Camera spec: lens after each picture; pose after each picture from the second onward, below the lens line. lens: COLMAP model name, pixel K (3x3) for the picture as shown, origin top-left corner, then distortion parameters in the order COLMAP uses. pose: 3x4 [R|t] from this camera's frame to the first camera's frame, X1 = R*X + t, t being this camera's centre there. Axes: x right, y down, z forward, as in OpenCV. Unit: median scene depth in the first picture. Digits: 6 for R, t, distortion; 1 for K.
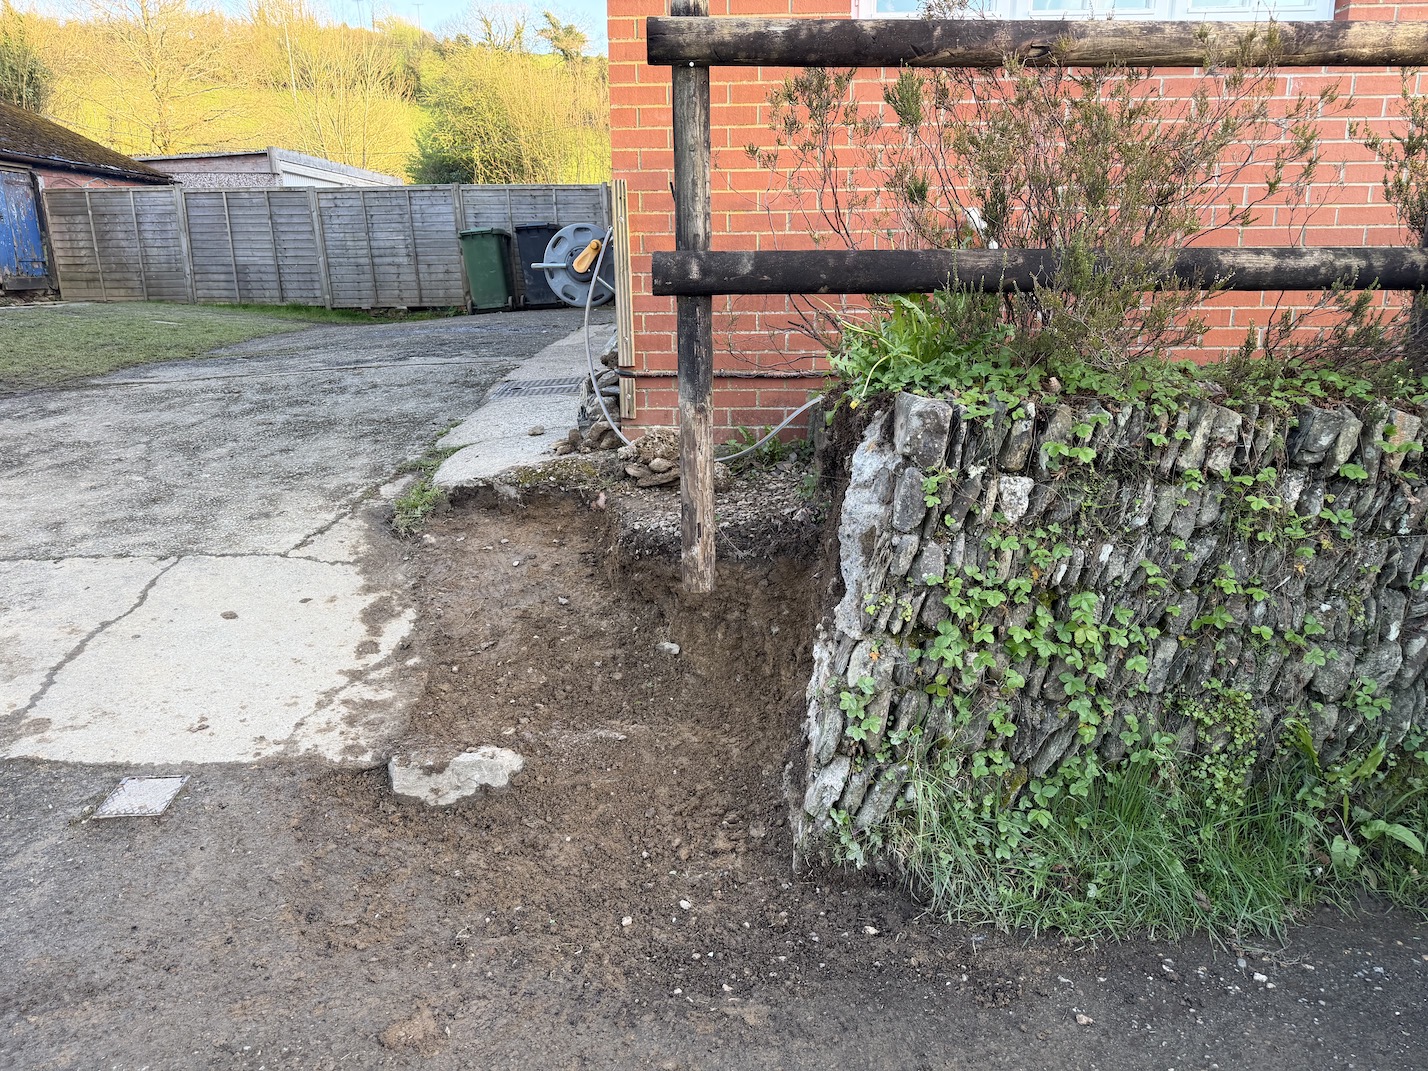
lens RADIAL K [[990.5, 0, 714.0], [0, 990.5, 535.5], [0, 0, 1]] dist [0.140405, -0.266771]
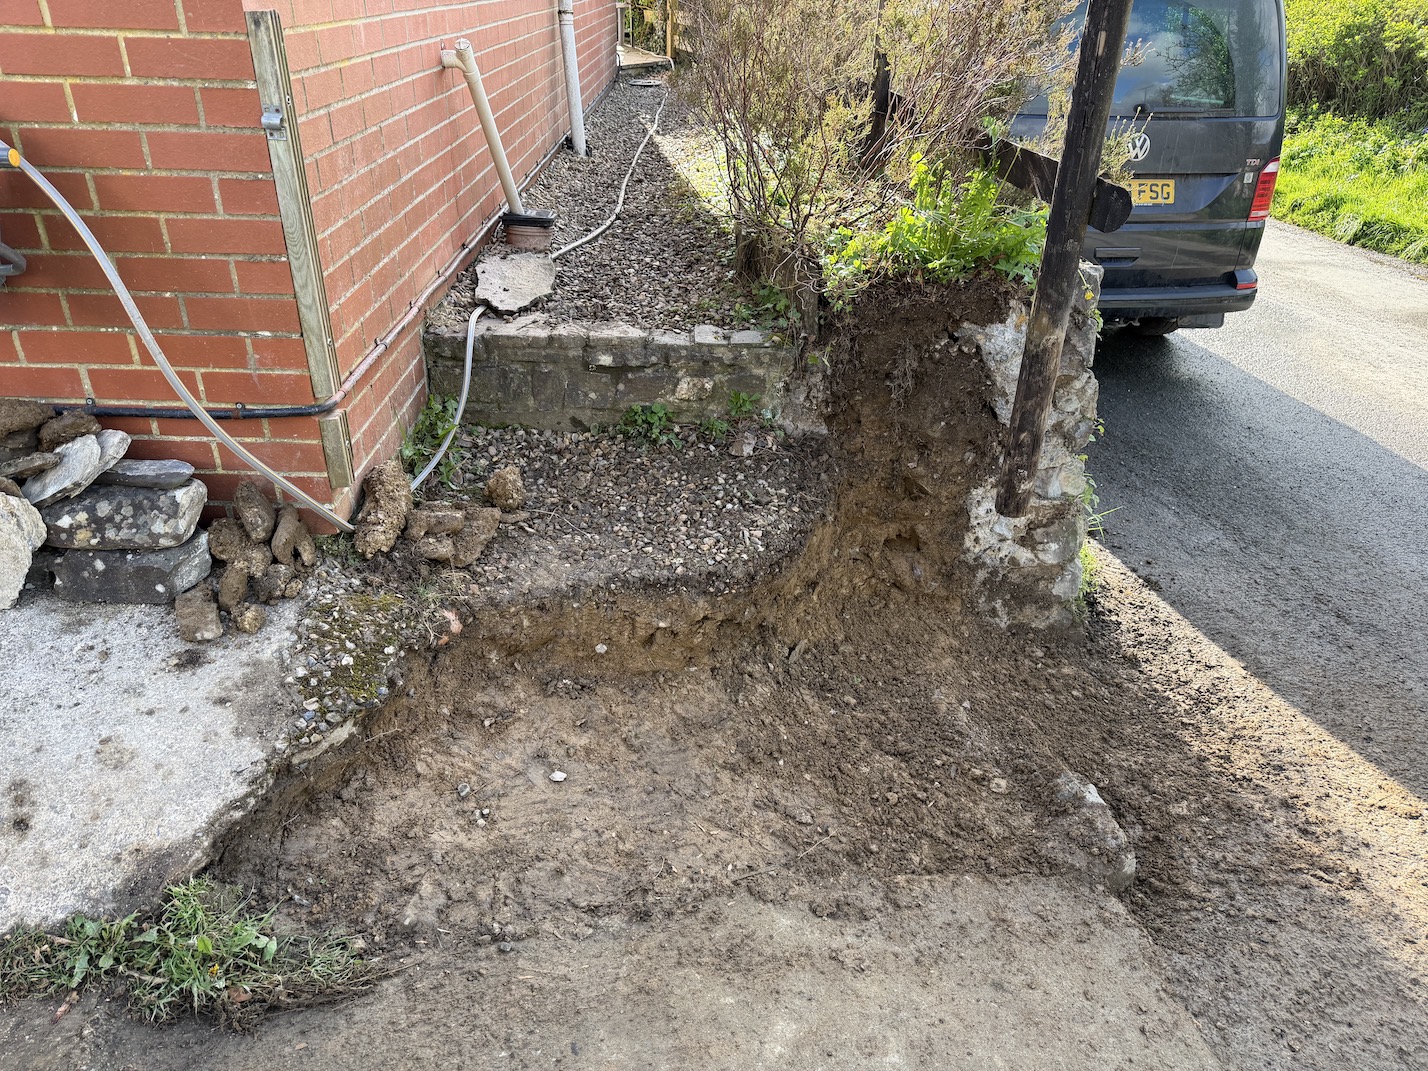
lens RADIAL K [[990.5, 0, 714.0], [0, 990.5, 535.5], [0, 0, 1]] dist [0.140405, -0.266771]
pose [[-0.047269, -0.485711, 0.872841, -0.735070], [0.223215, 0.846584, 0.483188, -0.395407], [-0.973622, 0.217671, 0.068401, 0.995366]]
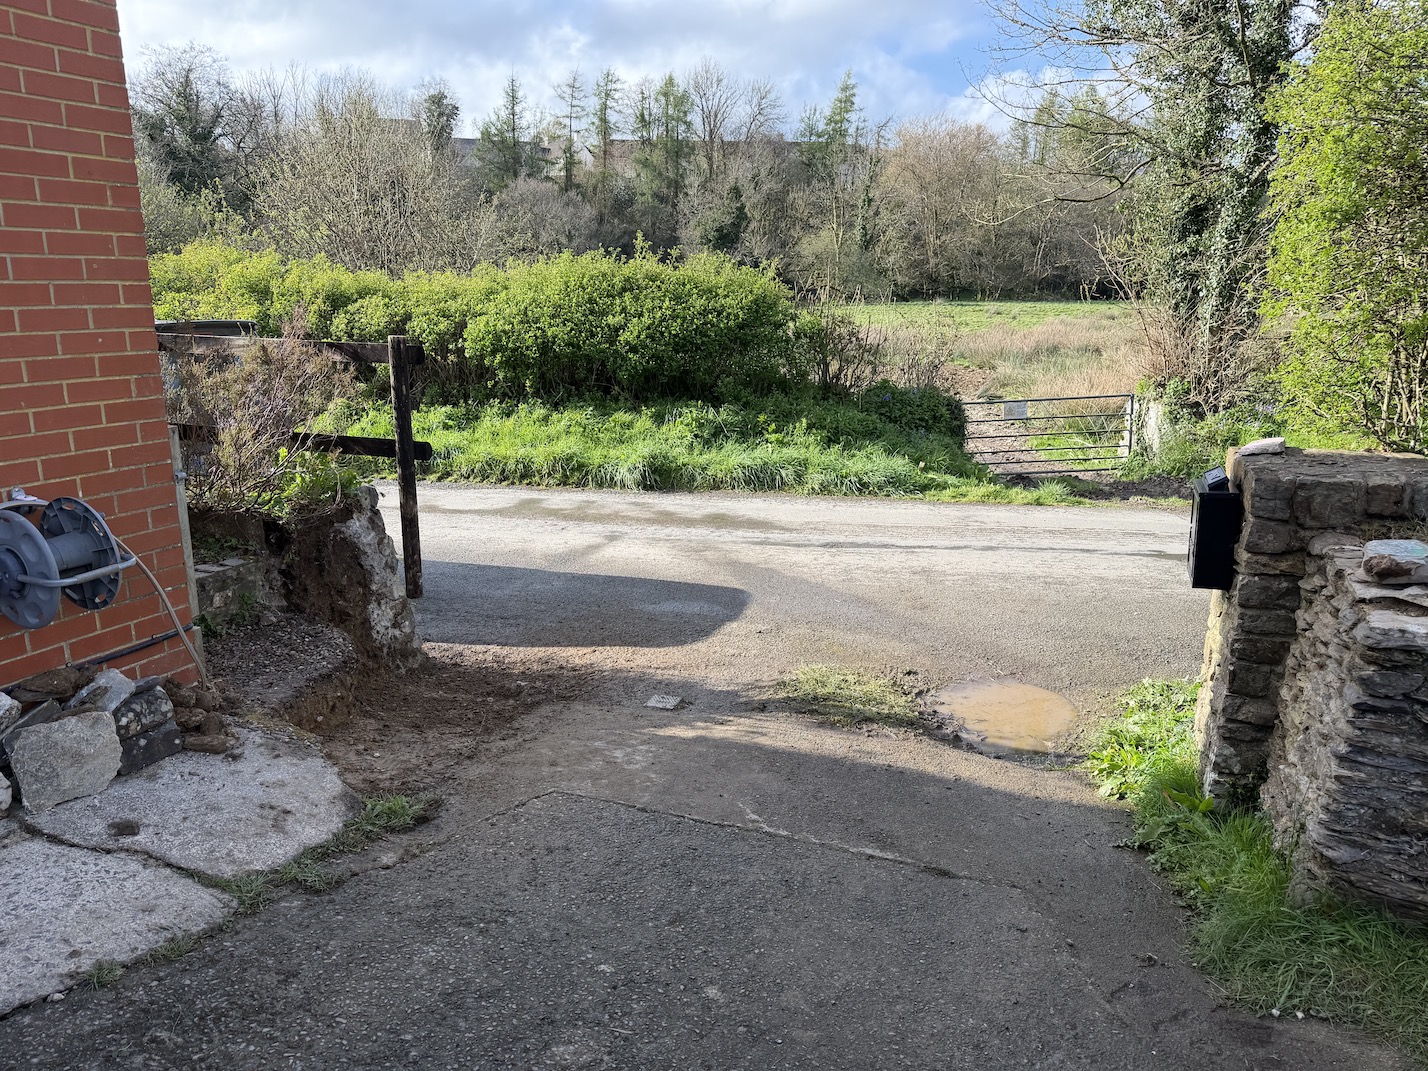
lens RADIAL K [[990.5, 0, 714.0], [0, 990.5, 535.5], [0, 0, 1]] dist [0.140405, -0.266771]
pose [[-0.922932, -0.102411, 0.371092, -1.090643], [0.087189, 0.883308, 0.460614, -0.778928], [-0.374961, 0.457470, -0.806304, 1.928643]]
